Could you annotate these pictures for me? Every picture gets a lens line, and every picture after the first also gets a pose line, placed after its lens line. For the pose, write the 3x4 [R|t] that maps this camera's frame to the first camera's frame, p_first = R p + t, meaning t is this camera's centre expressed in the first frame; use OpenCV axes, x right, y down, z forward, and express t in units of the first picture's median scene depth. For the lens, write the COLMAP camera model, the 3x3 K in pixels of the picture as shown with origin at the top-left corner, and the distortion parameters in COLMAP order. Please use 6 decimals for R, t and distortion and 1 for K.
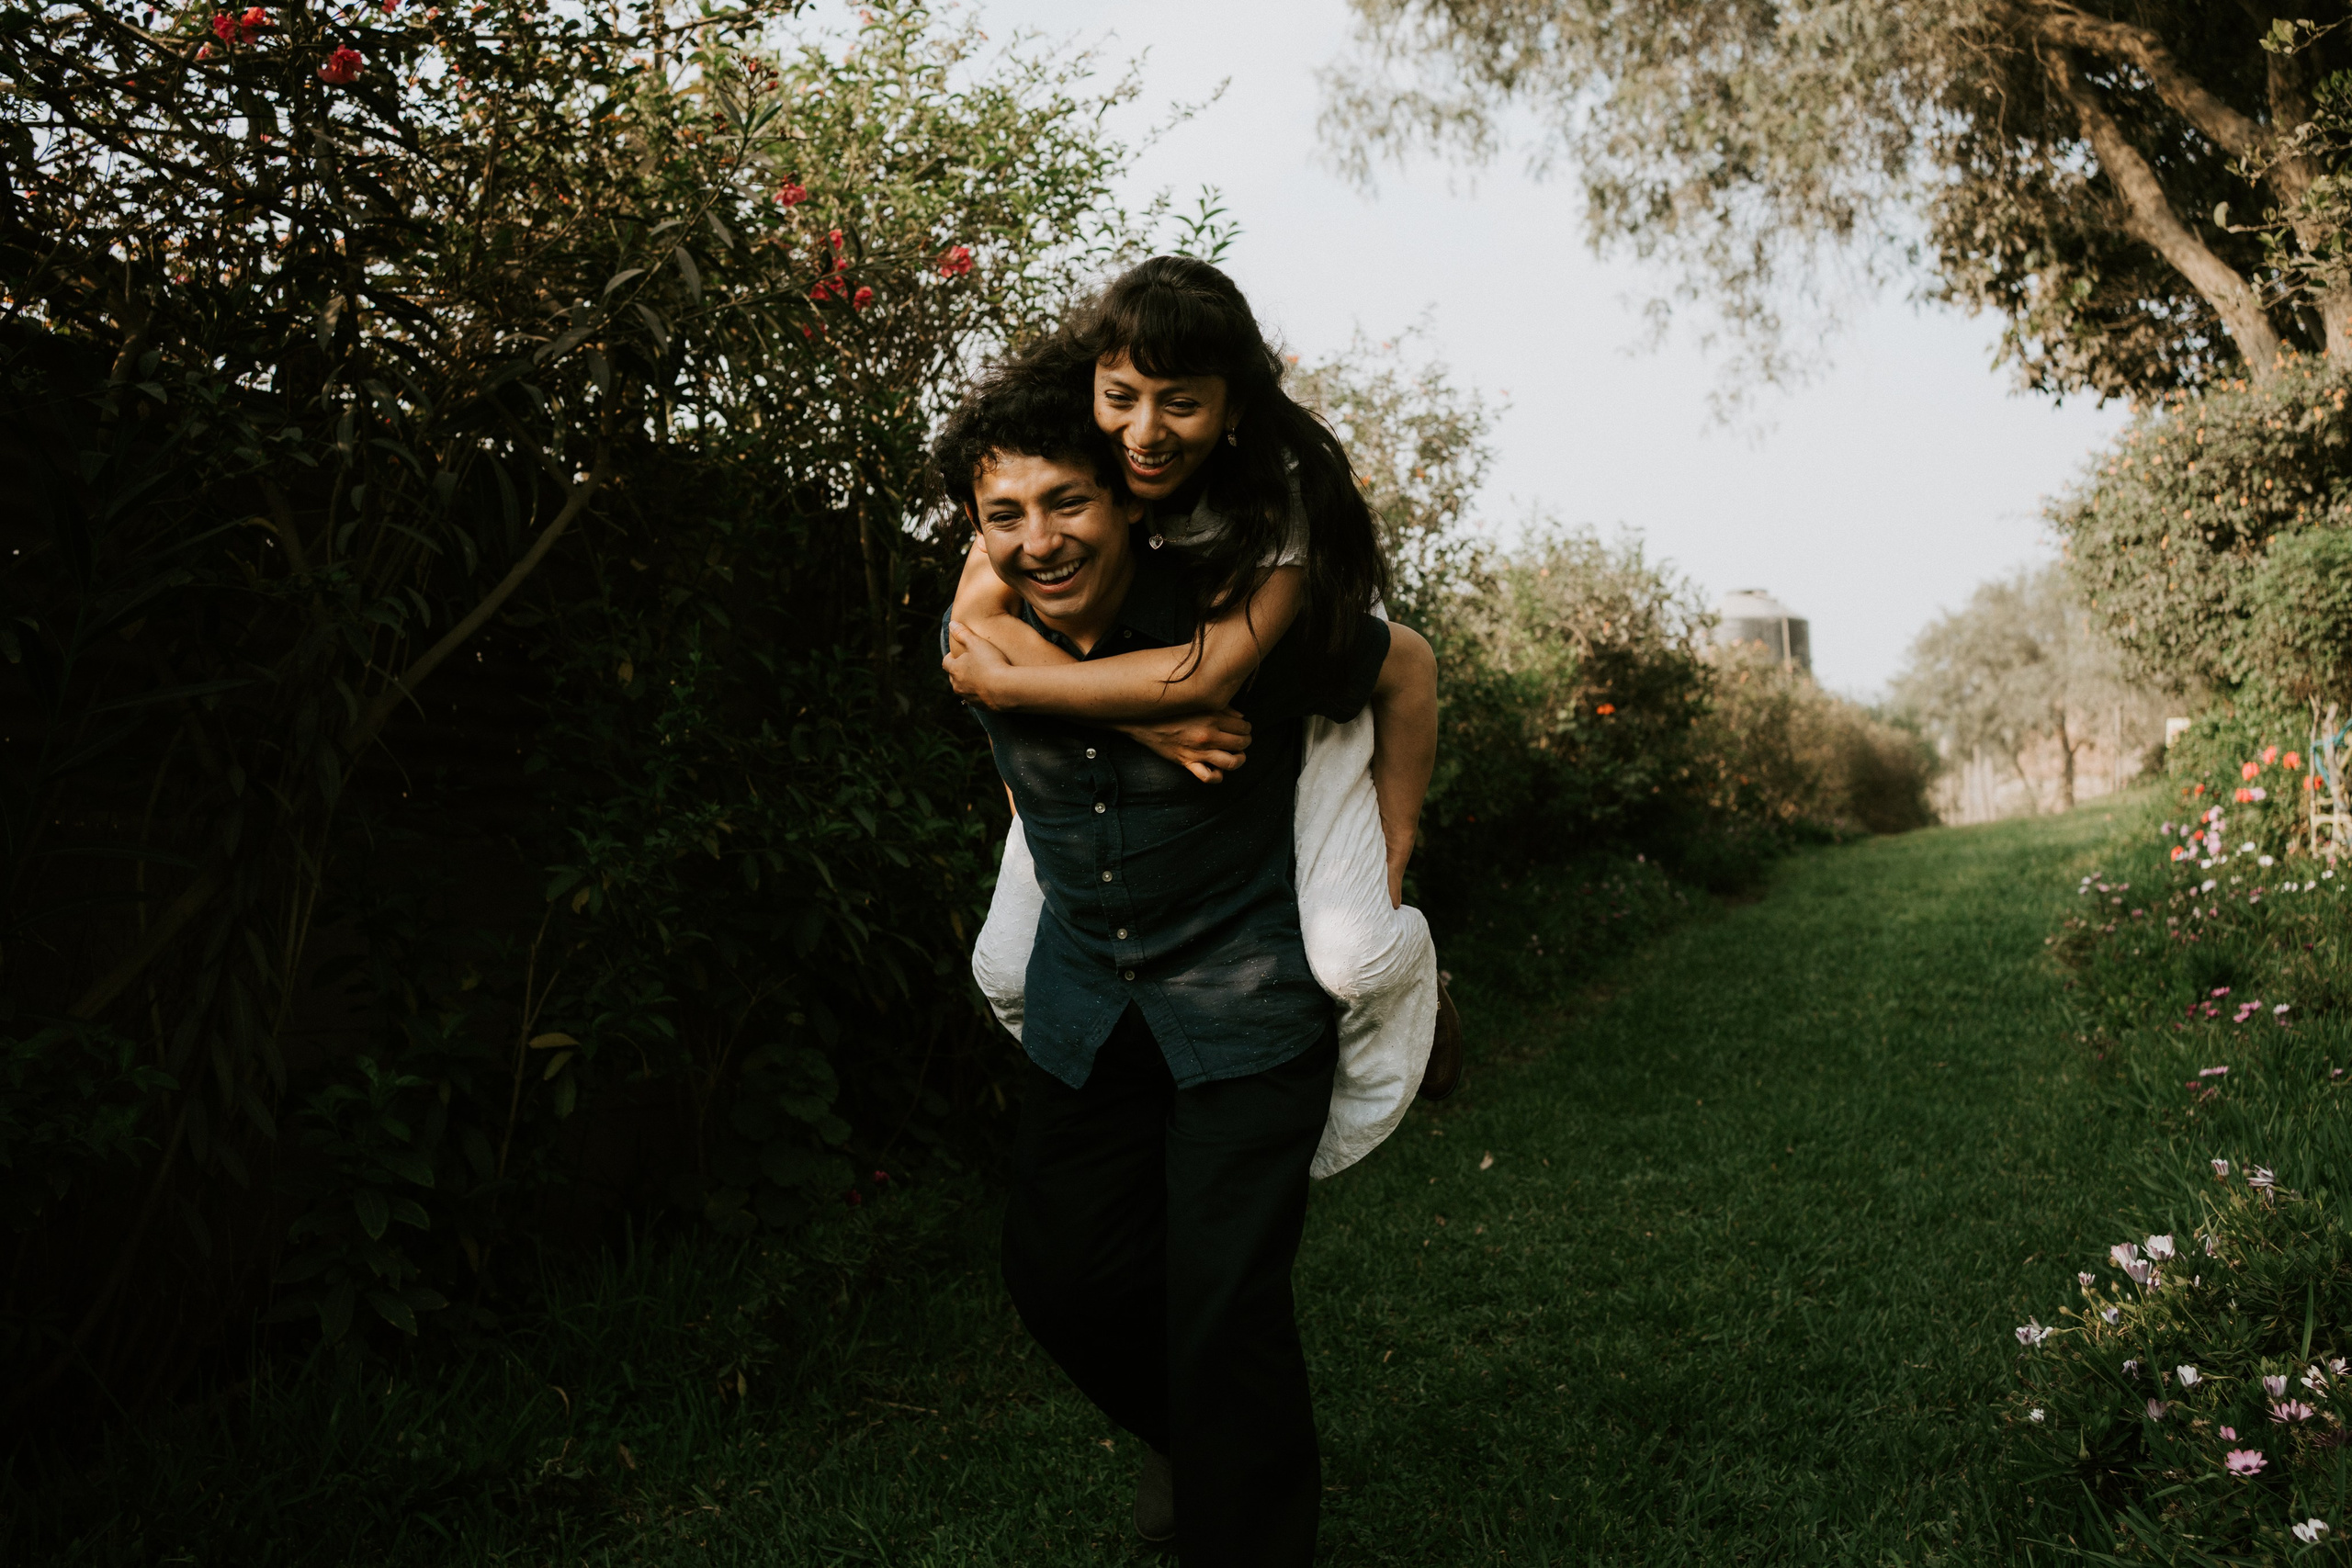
lens RADIAL K [[2760.9, 0, 1055.5], [0, 2760.9, 773.5], [0, 0, 1]] dist [-0.022828, 0.225792]
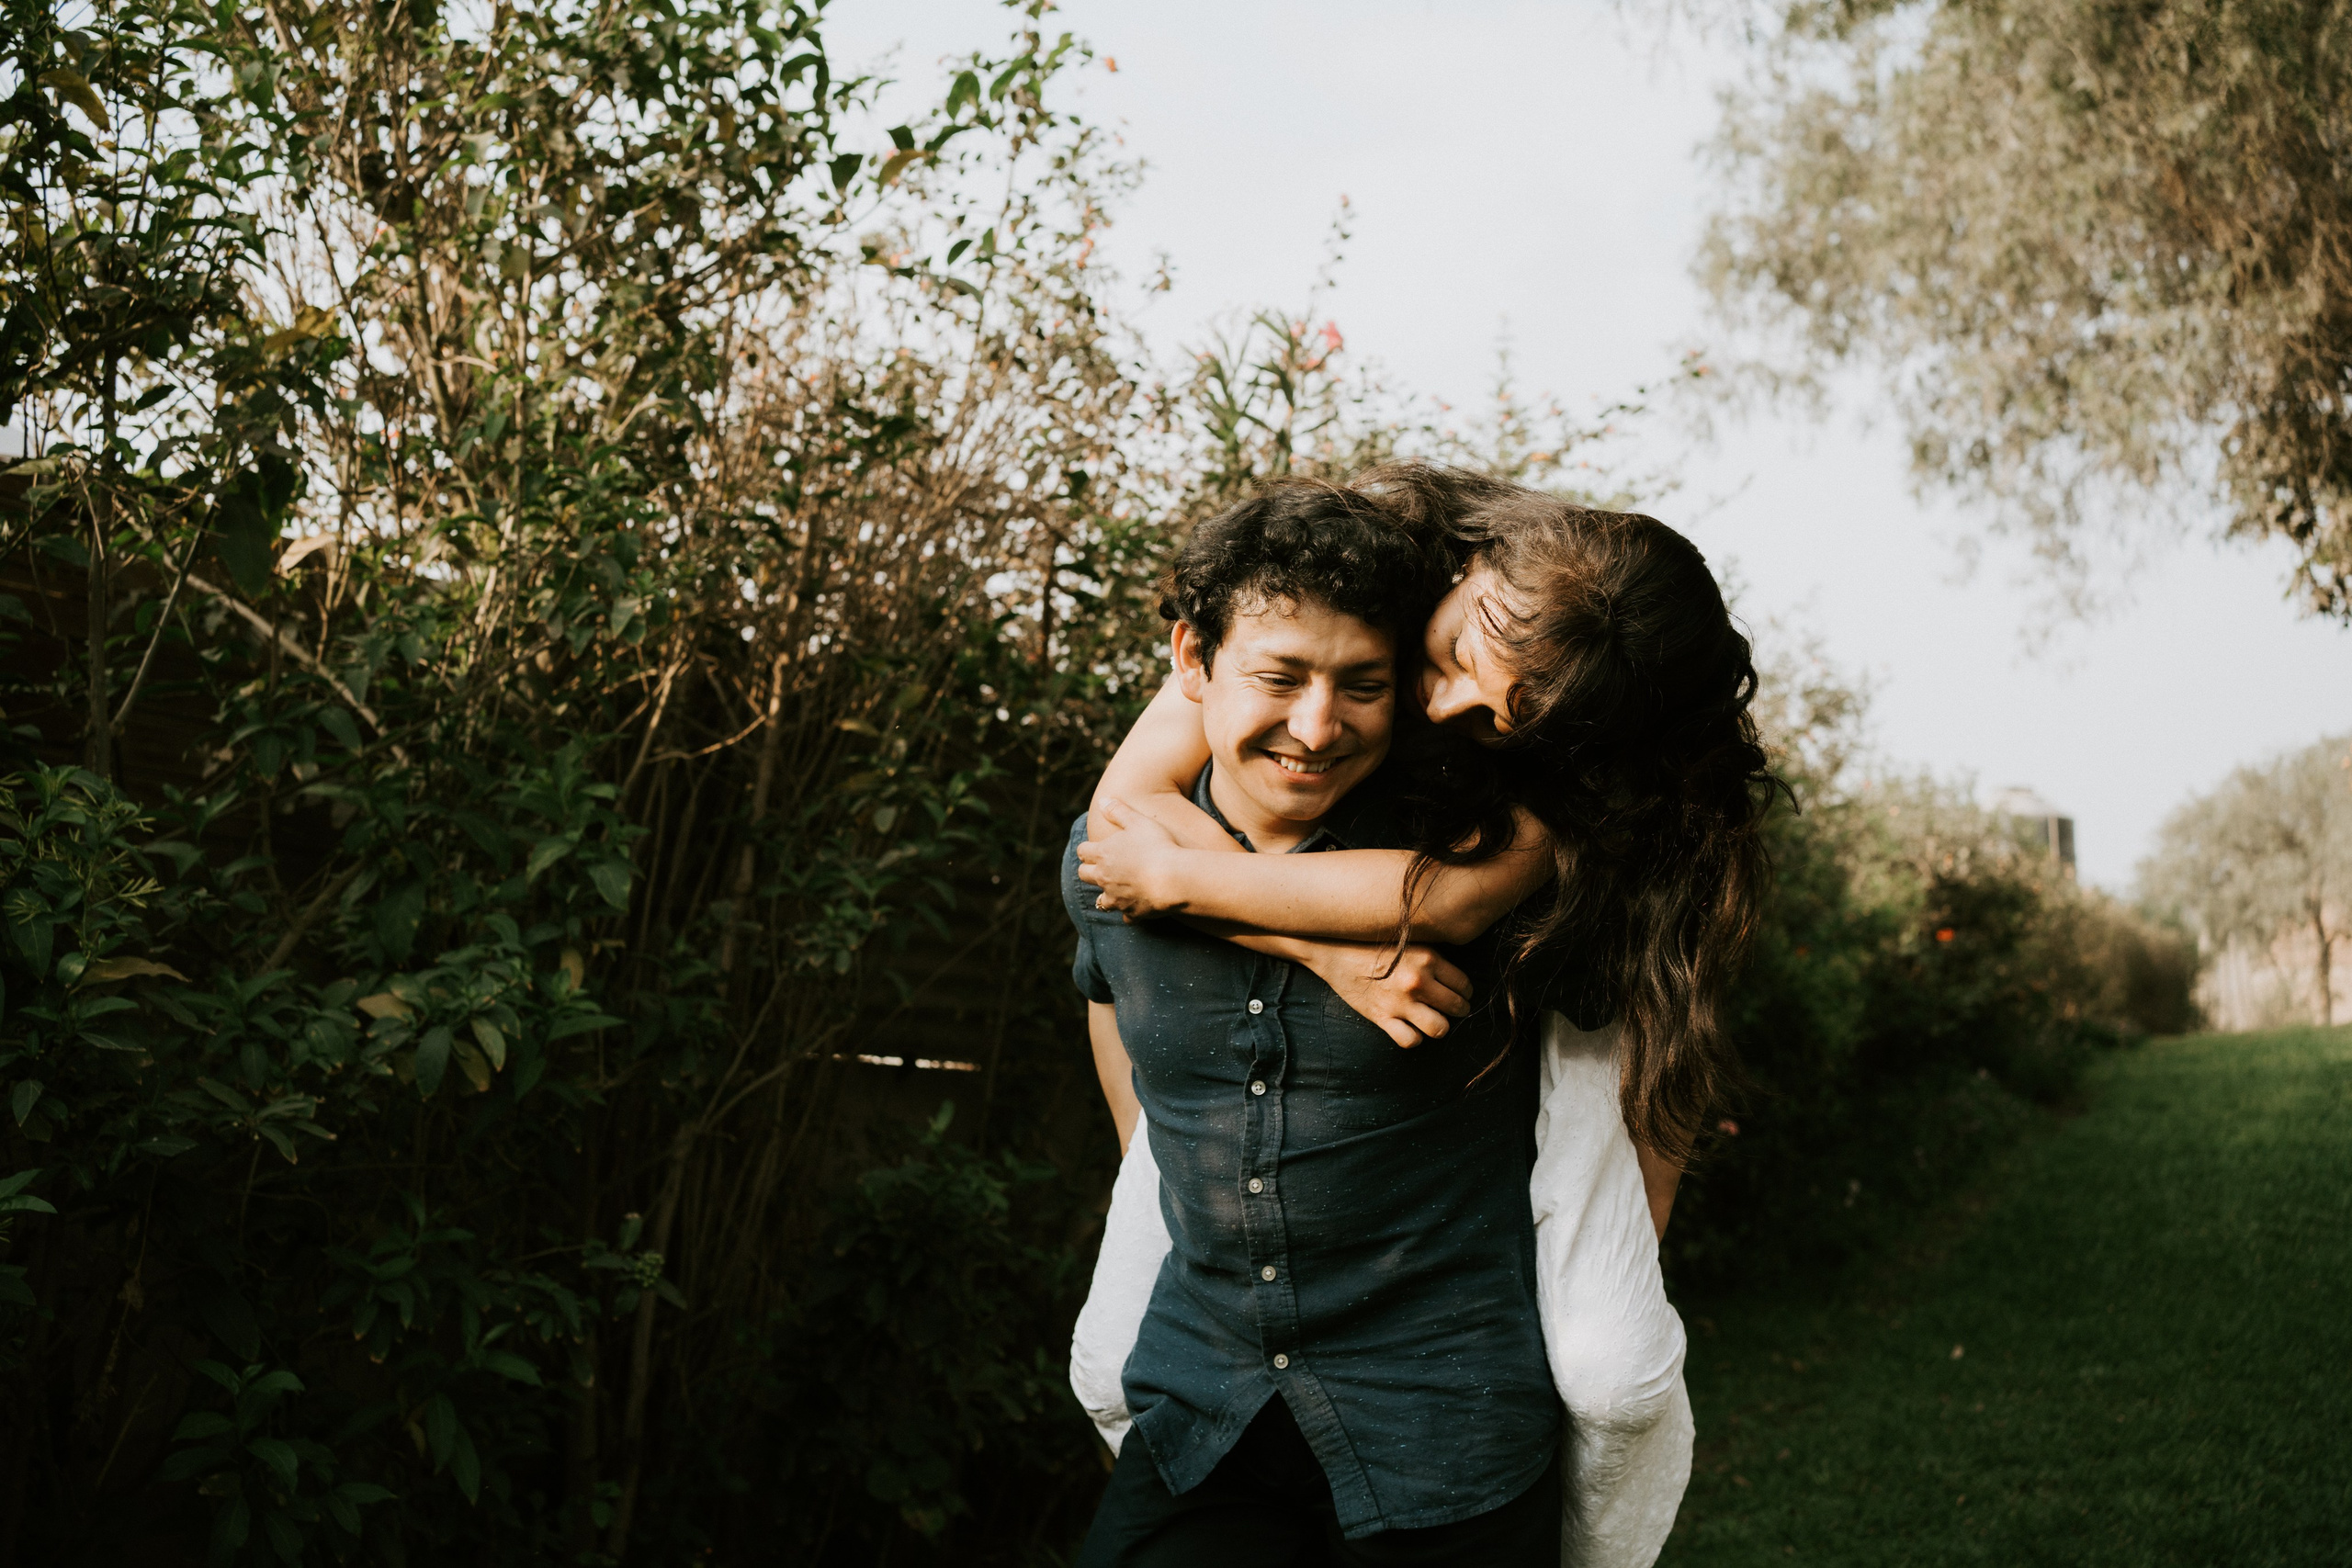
lens RADIAL K [[2760.9, 0, 1055.5], [0, 2760.9, 773.5], [0, 0, 1]] dist [-0.022828, 0.225792]
pose [[0.996808, 0.024231, -0.076070, -0.055206], [-0.028353, 0.998161, -0.053582, -0.014051], [0.074632, 0.055568, 0.995662, -0.097203]]
